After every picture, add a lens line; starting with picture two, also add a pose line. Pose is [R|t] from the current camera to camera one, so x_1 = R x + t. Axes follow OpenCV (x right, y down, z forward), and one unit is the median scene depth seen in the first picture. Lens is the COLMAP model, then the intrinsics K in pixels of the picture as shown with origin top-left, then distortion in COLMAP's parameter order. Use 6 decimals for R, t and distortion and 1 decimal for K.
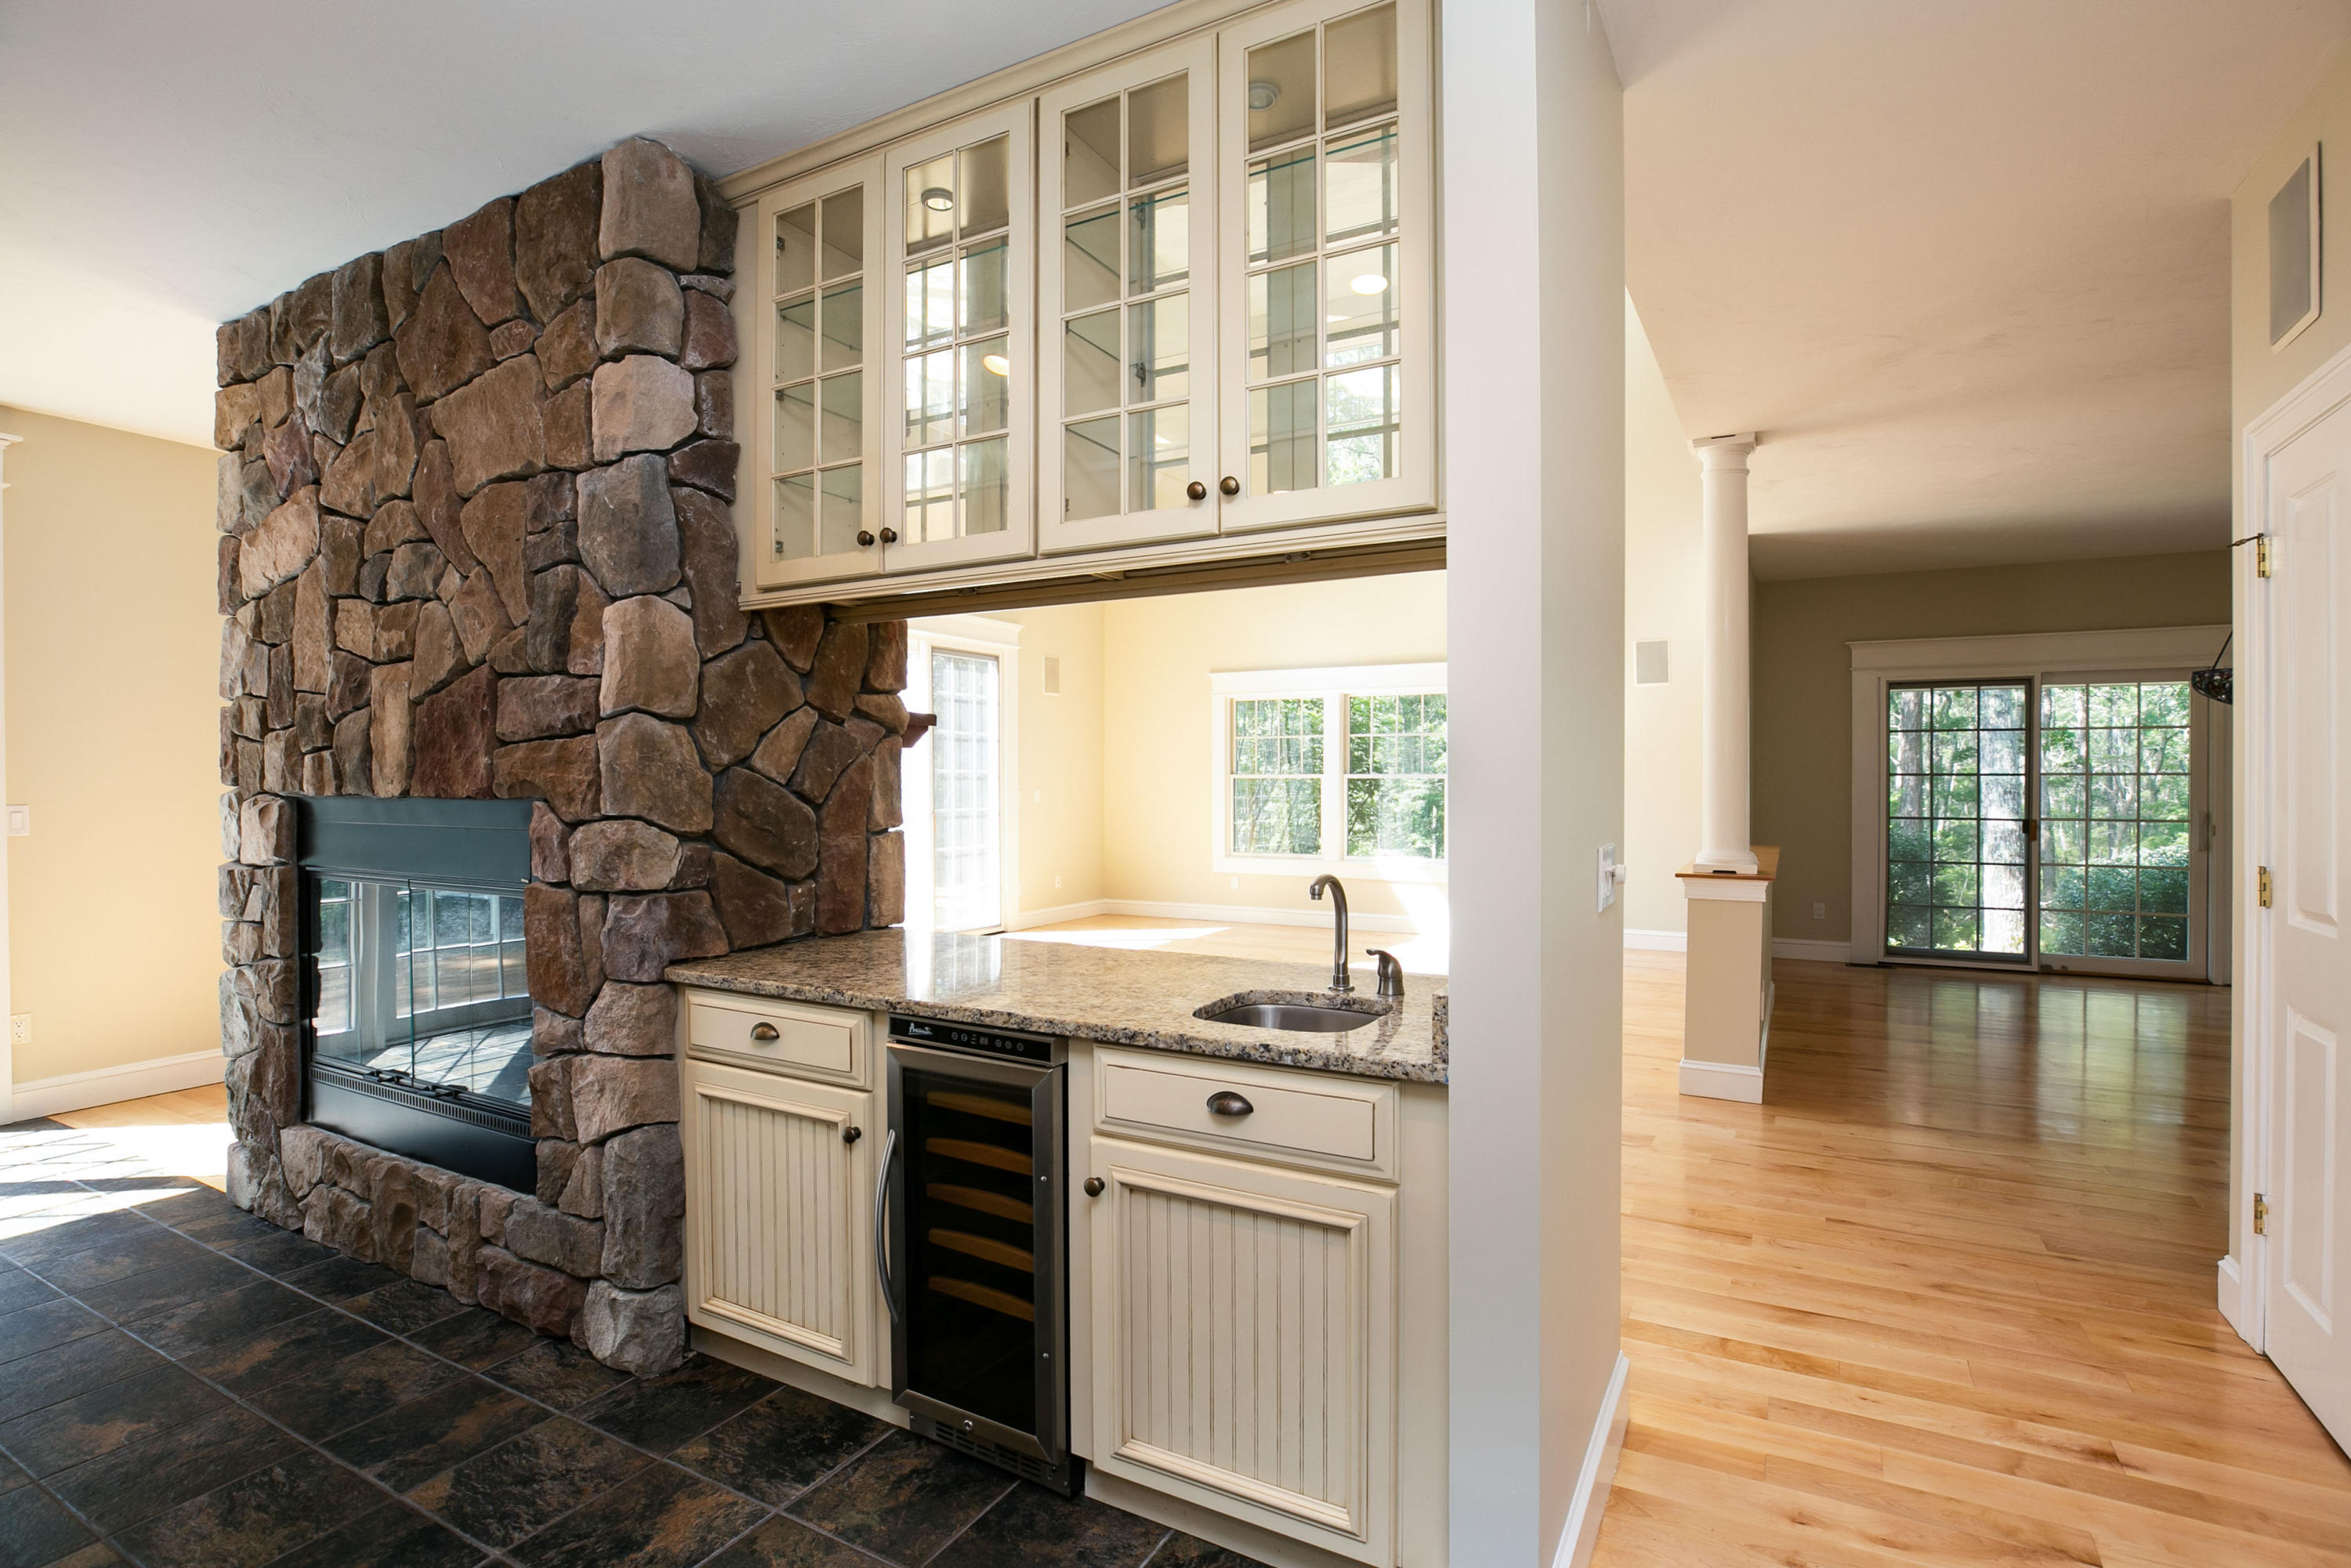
lens RADIAL K [[1112.6, 0, 1171.1], [0, 1112.6, 786.0], [0, 0, 1]] dist [-0.005492, -0.000836]
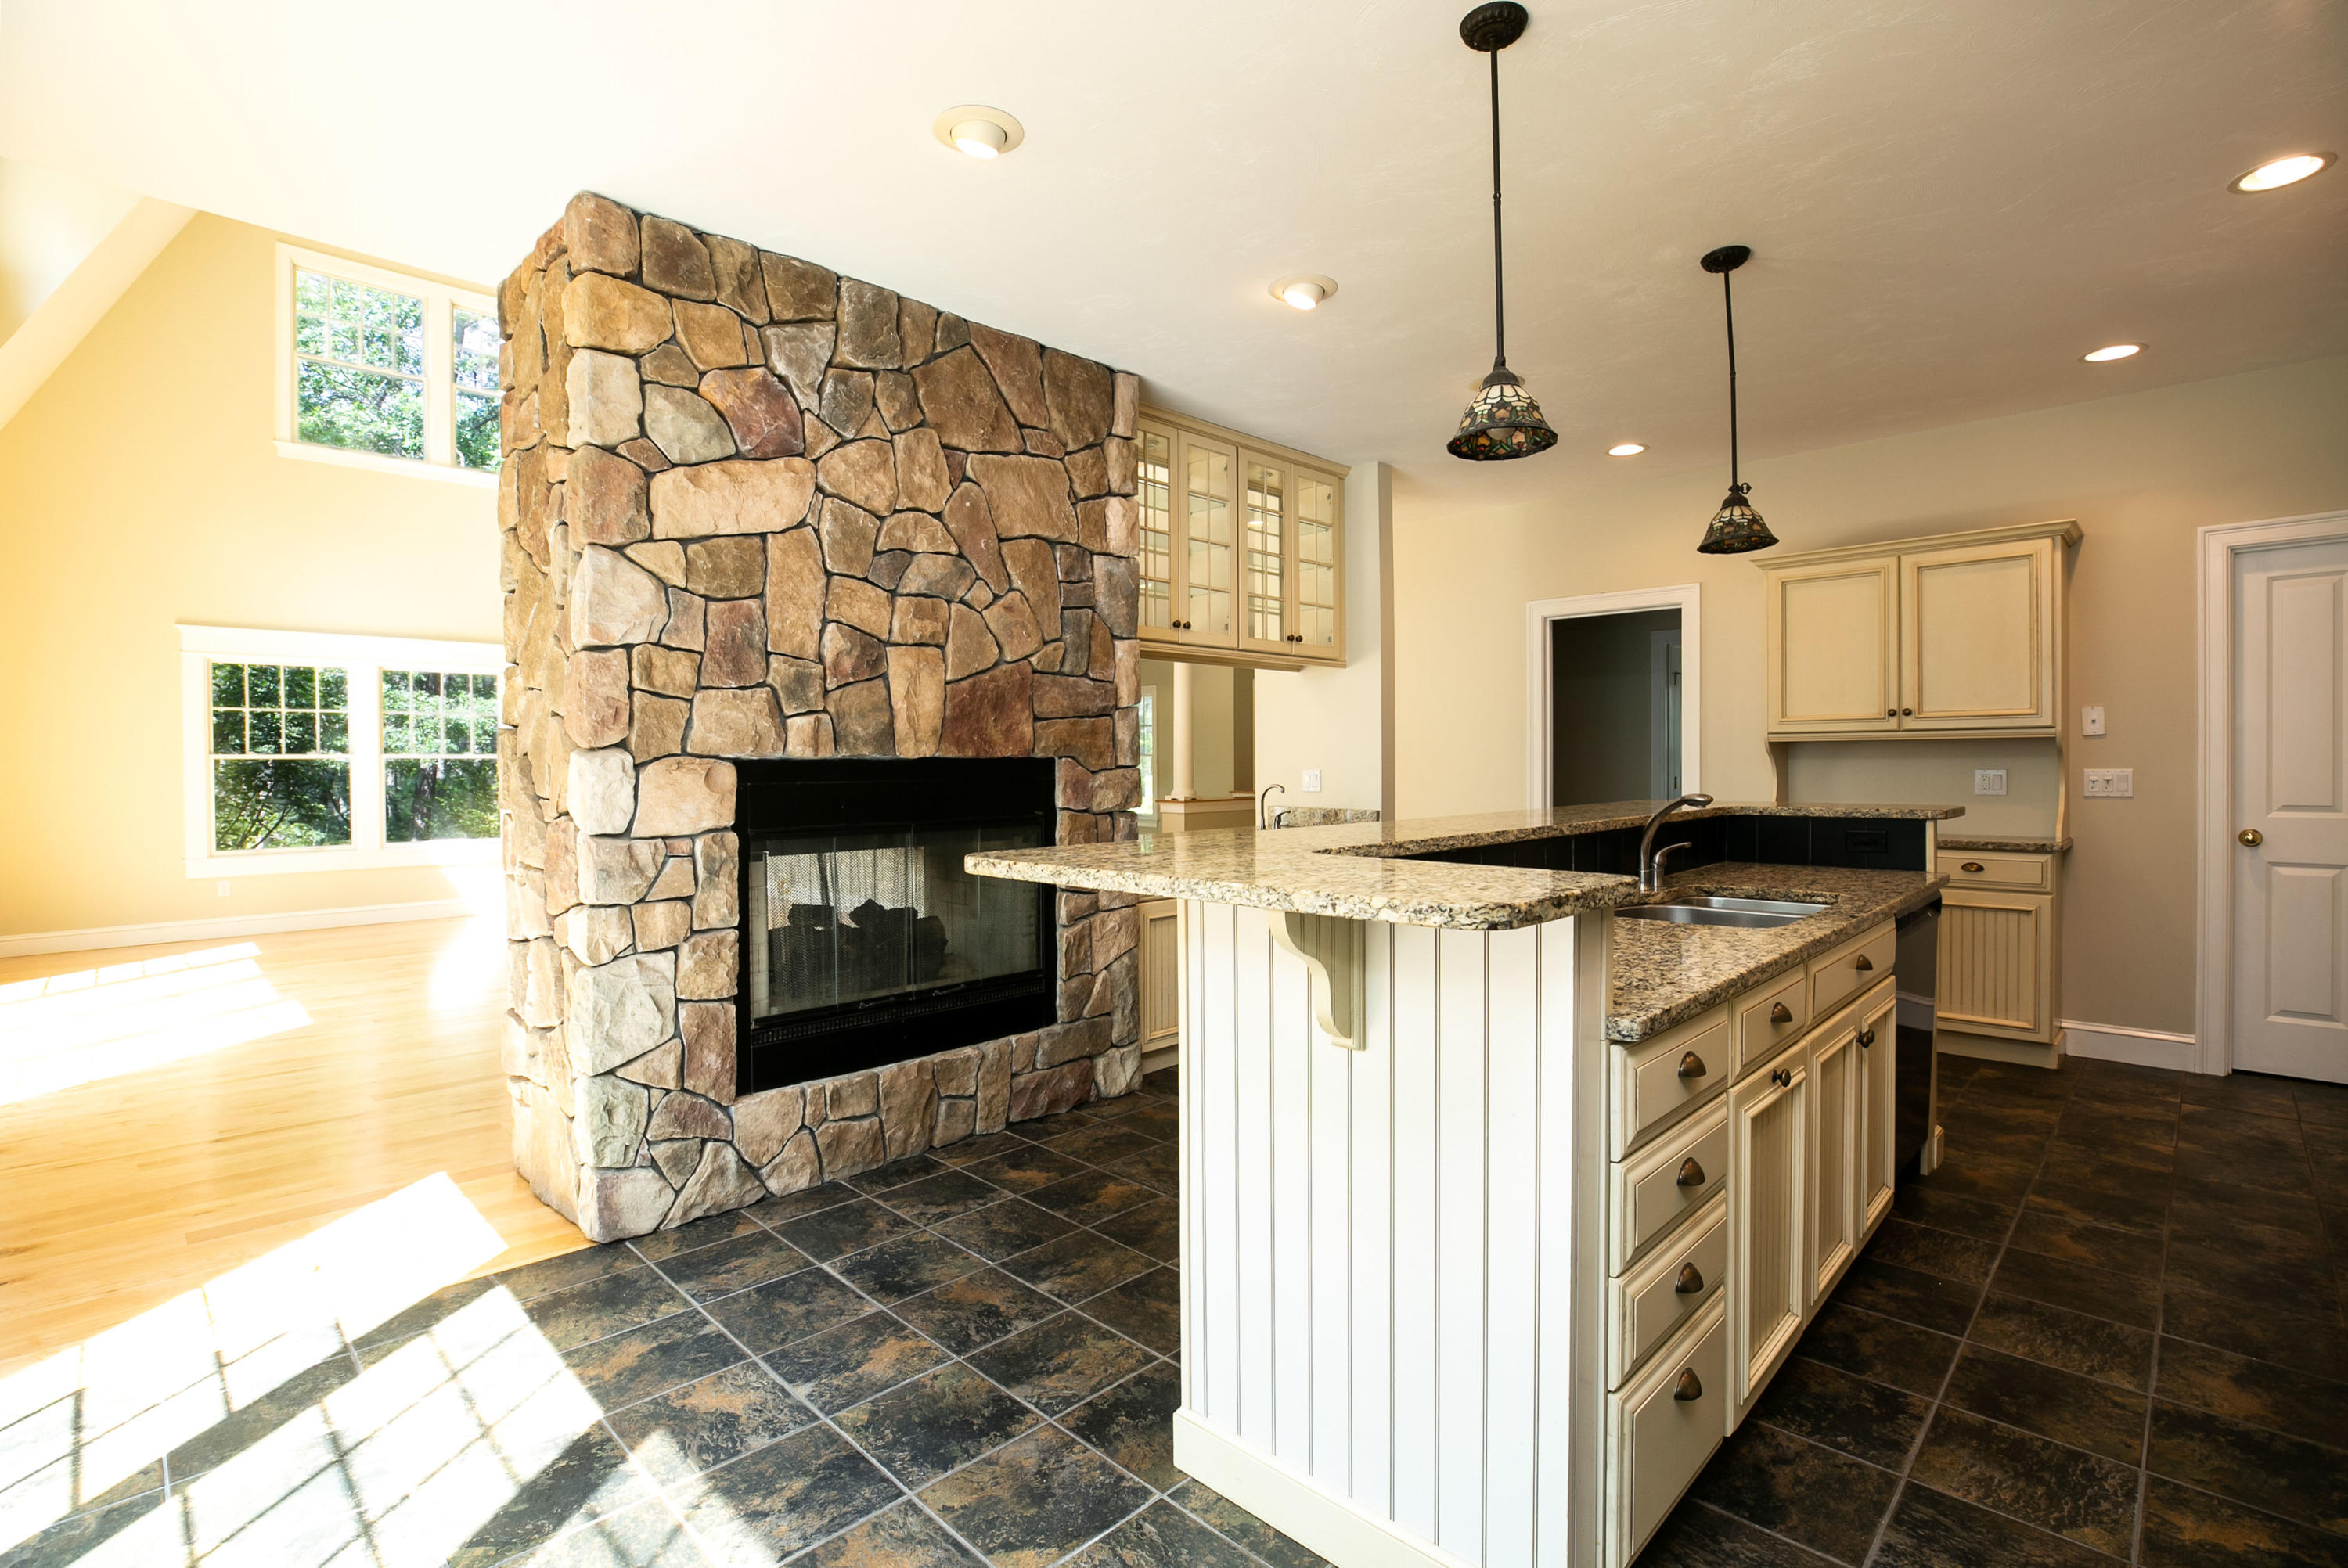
lens RADIAL K [[1111.1, 0, 1177.3], [0, 1111.1, 774.1], [0, 0, 1]] dist [-0.005492, -0.000836]
pose [[0.244482, -0.009609, 0.969606, -2.058794], [0.013133, 0.999892, 0.006598, 0.028211], [-0.969565, 0.011120, 0.244582, 0.492181]]
